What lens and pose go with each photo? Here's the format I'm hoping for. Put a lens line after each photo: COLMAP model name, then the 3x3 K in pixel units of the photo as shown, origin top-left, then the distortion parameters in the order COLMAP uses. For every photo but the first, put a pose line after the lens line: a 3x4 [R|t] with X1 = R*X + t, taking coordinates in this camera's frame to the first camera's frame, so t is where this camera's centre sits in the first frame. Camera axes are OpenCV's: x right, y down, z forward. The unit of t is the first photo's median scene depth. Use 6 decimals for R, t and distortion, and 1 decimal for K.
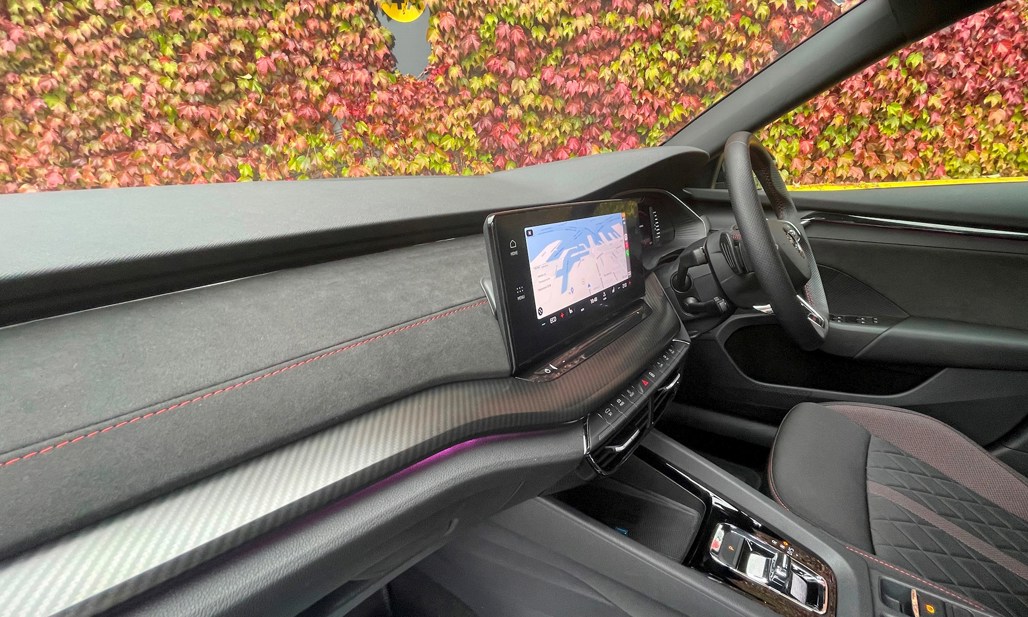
lens RADIAL K [[447.4, 0, 553.7], [0, 447.4, 309.2], [0, 0, 1]] dist [0.000419, -0.001253]
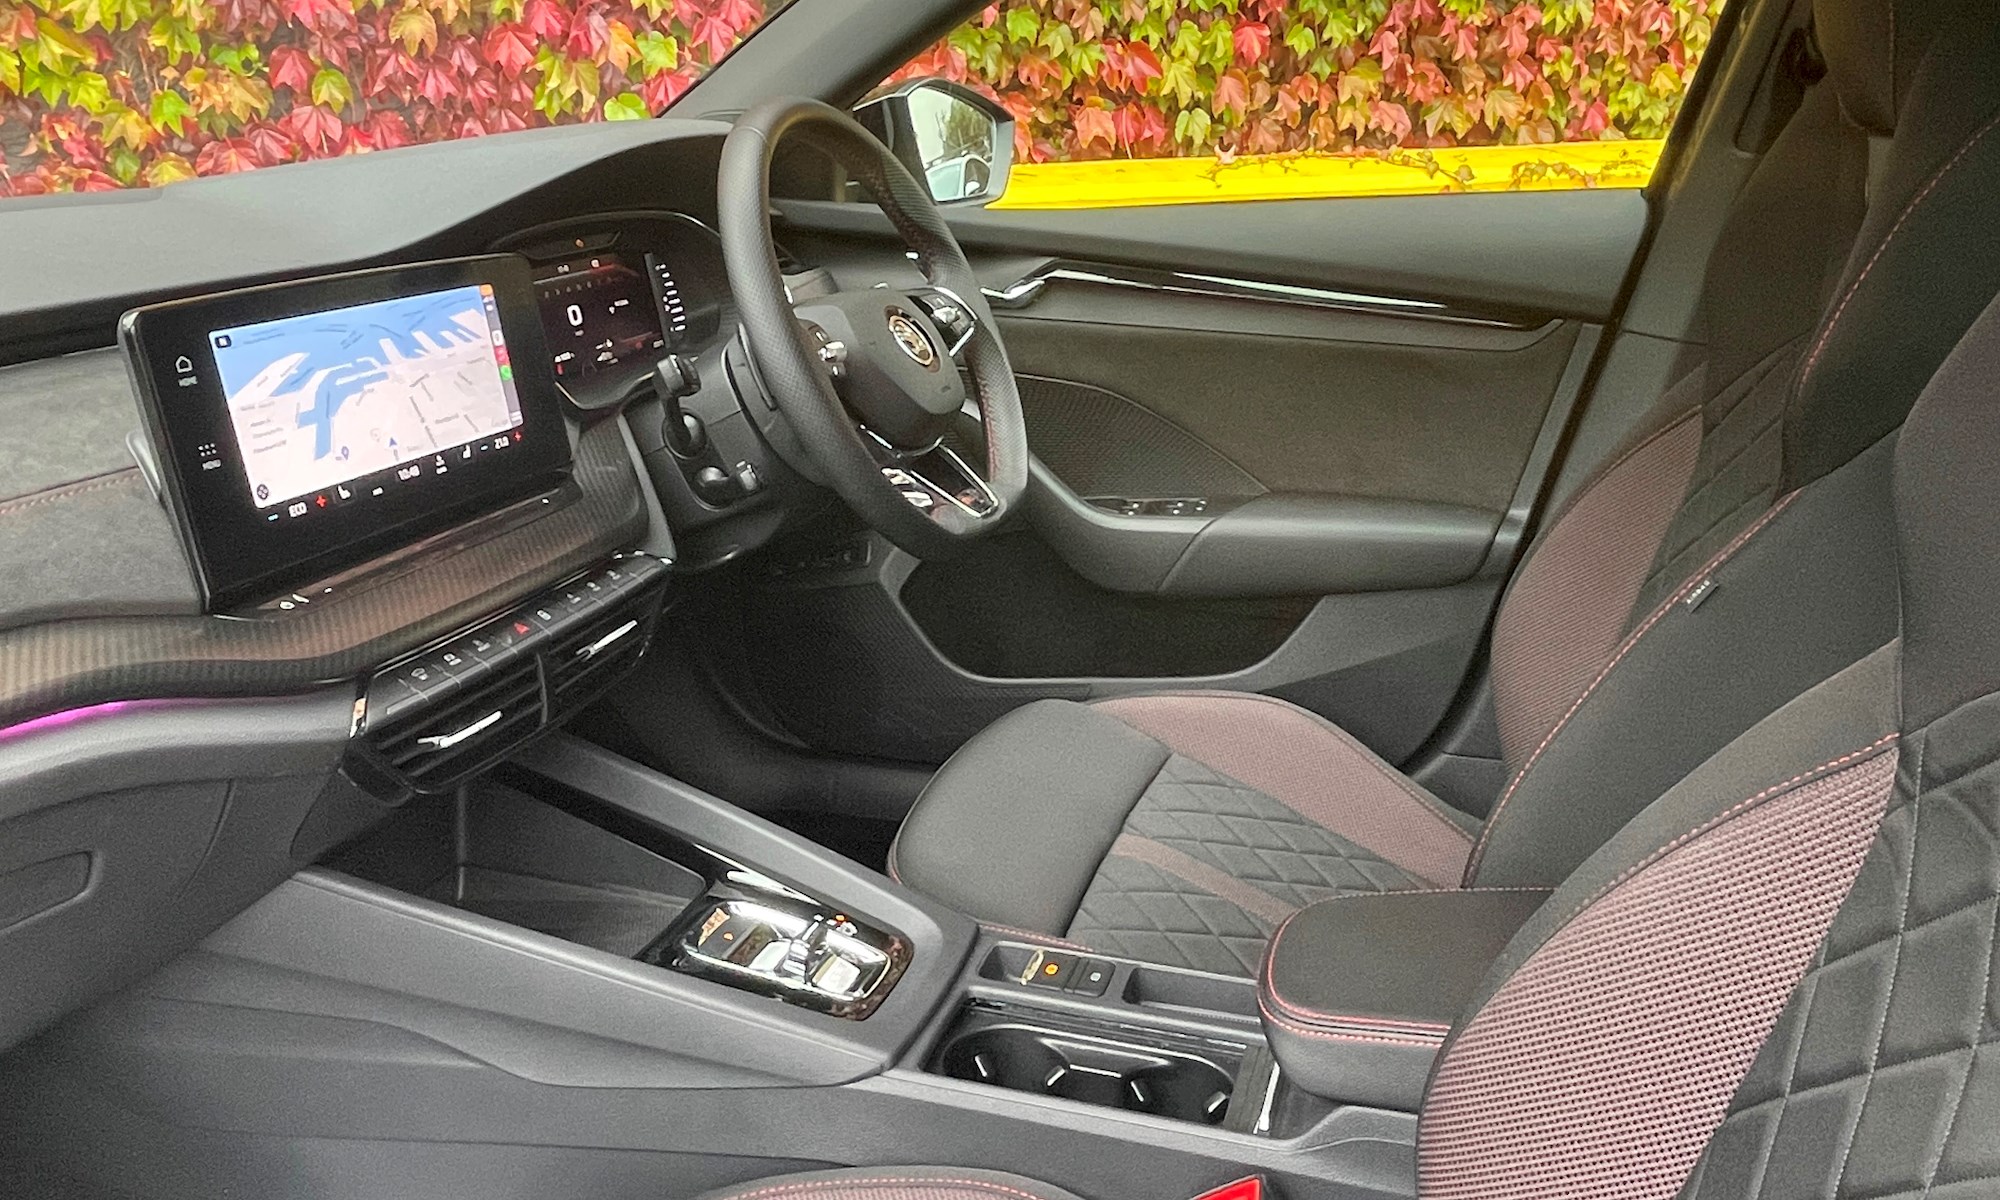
lens RADIAL K [[1572.5, 0, 1052.1], [0, 1572.5, 602.7], [0, 0, 1]] dist [-0.001196, -0.009307]
pose [[0.957339, -0.074743, 0.279132, 0.051291], [0.067911, 0.997109, 0.034081, 0.020745], [-0.280873, -0.013671, 0.959648, -0.157428]]
